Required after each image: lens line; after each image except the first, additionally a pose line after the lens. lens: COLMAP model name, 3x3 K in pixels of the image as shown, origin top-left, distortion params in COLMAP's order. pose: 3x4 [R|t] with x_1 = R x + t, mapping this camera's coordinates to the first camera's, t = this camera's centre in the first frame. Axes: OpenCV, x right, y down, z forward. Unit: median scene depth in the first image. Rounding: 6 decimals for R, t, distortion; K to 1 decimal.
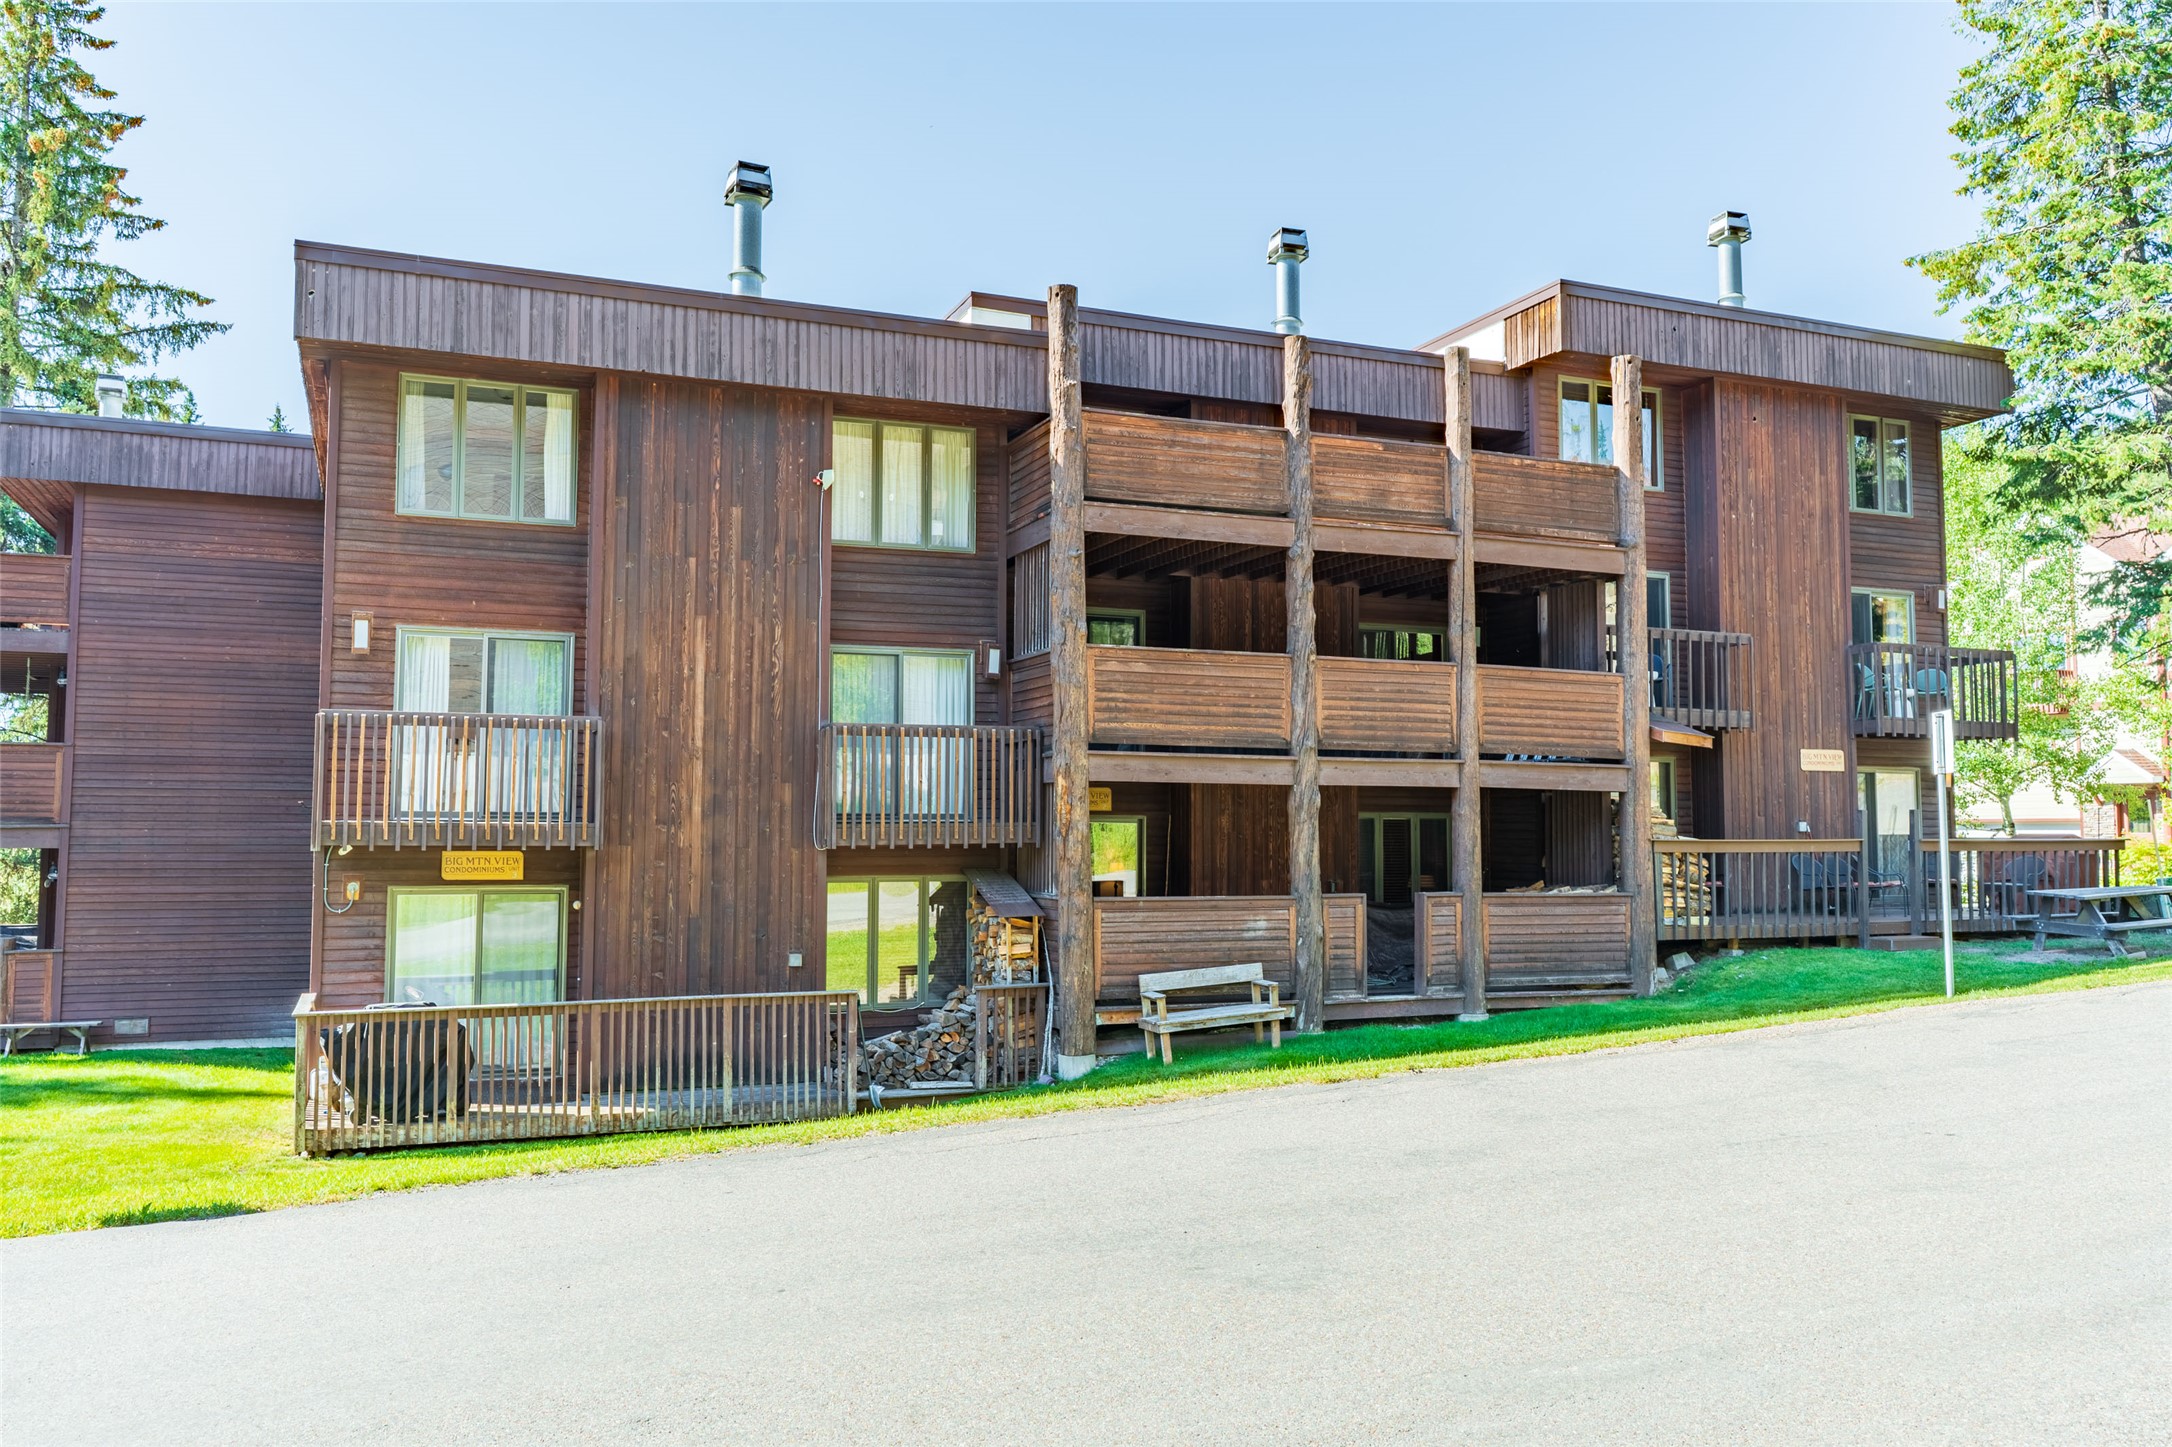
lens RADIAL K [[1674.3, 0, 1085.5], [0, 1674.3, 720.5], [0, 0, 1]] dist [-0.000135, 0.008657]
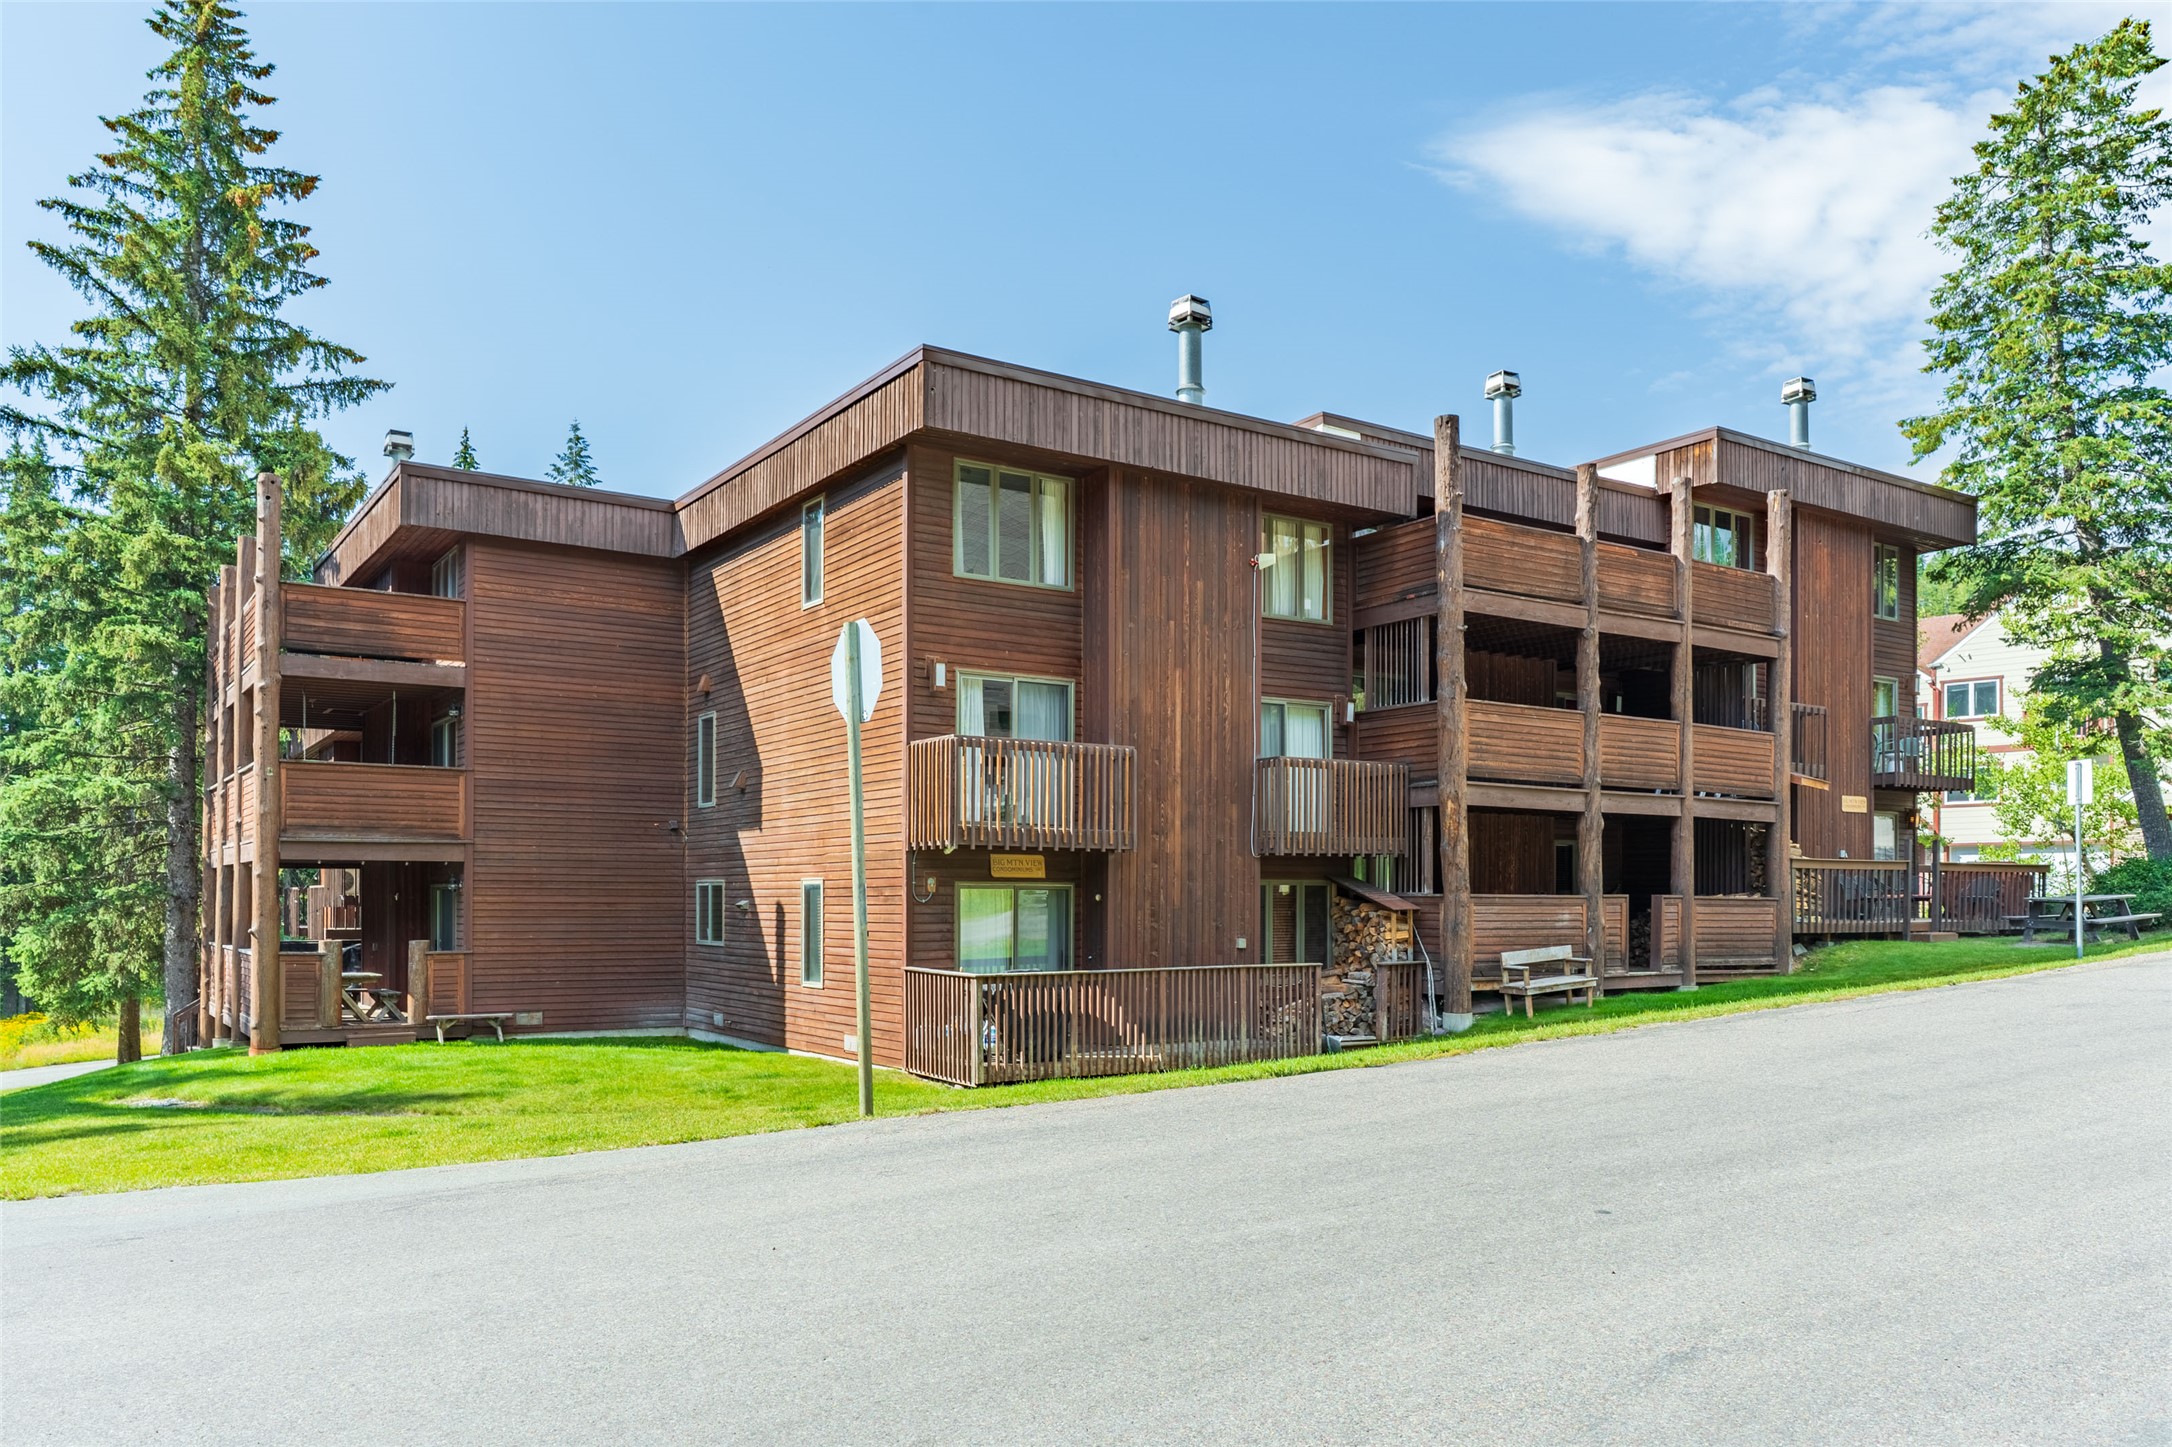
lens RADIAL K [[1560.8, 0, 1074.5], [0, 1560.8, 896.6], [0, 0, 1]] dist [-0.000327, 0.003919]
pose [[0.982658, 0.001864, 0.185420, -0.477473], [-0.014385, 0.997702, 0.066205, 0.028694], [-0.184870, -0.067724, 0.980427, -0.125266]]
